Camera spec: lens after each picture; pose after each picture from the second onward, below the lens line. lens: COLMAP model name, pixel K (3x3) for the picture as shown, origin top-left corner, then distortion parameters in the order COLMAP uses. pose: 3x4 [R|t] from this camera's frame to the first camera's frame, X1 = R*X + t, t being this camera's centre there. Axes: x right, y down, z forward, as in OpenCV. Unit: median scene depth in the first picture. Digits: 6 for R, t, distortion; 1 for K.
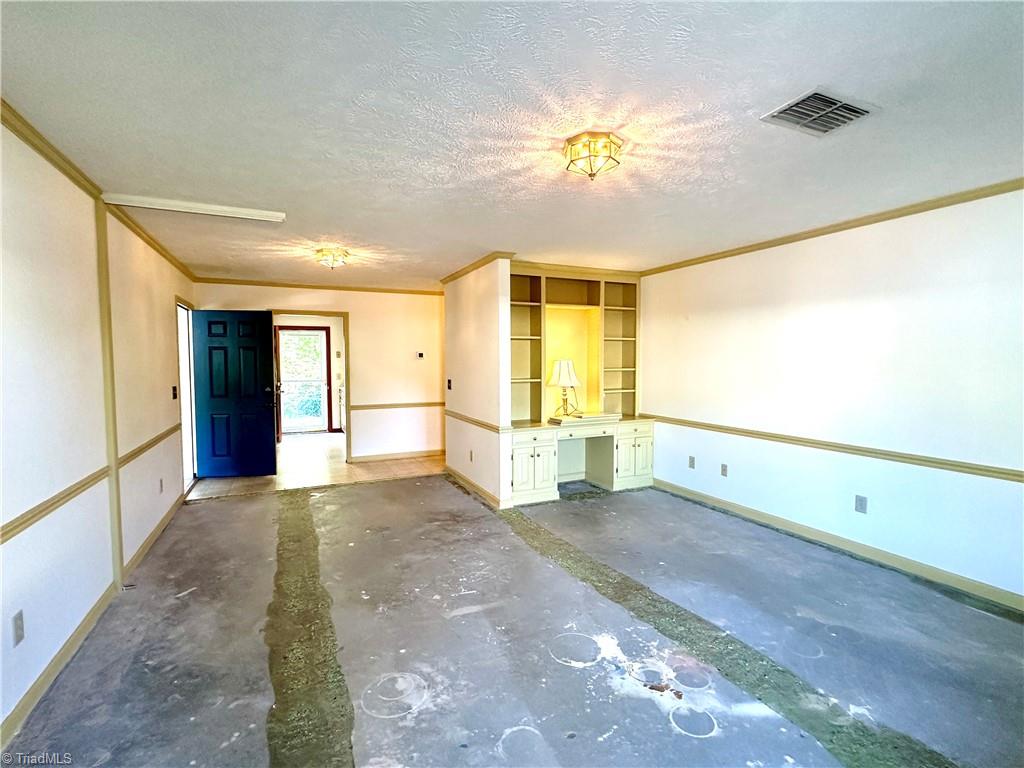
lens RADIAL K [[482.5, 0, 510.5], [0, 482.5, 384.1], [0, 0, 1]] dist [-0.002217, 0.000004]
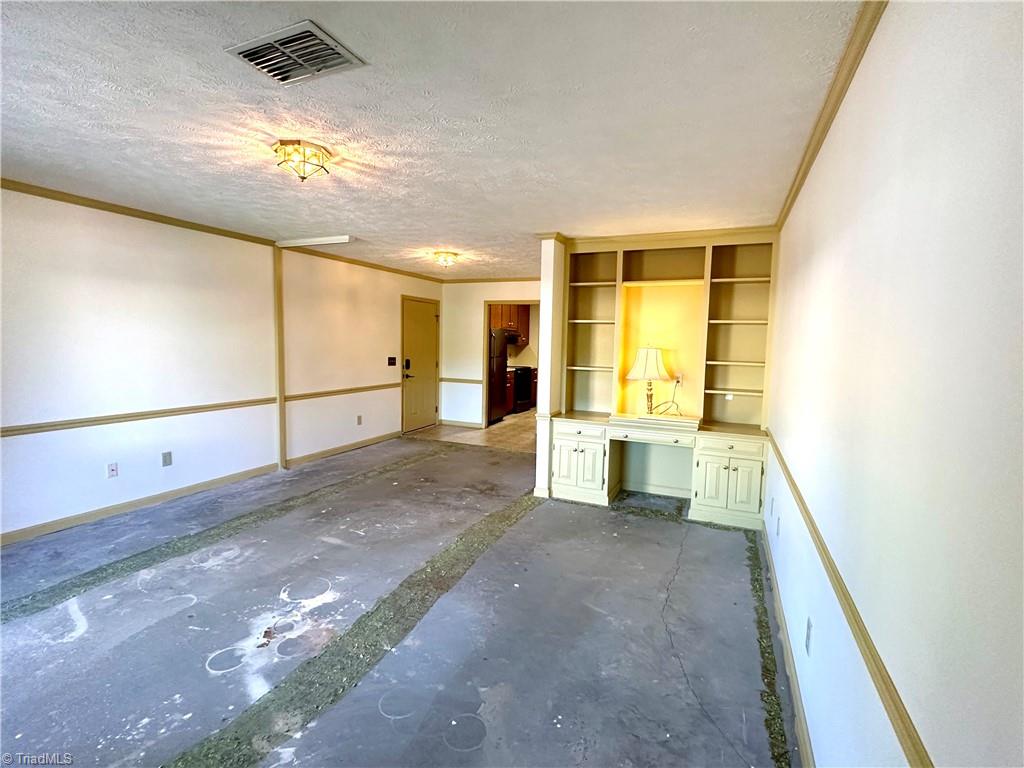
lens RADIAL K [[482.5, 0, 512.6], [0, 482.5, 383.8], [0, 0, 1]] dist [-0.002217, 0.000004]
pose [[0.651564, 0.086953, -0.753594, 1.043257], [-0.063586, 0.996173, 0.059966, -0.040946], [0.755924, 0.008846, 0.654600, 0.486130]]
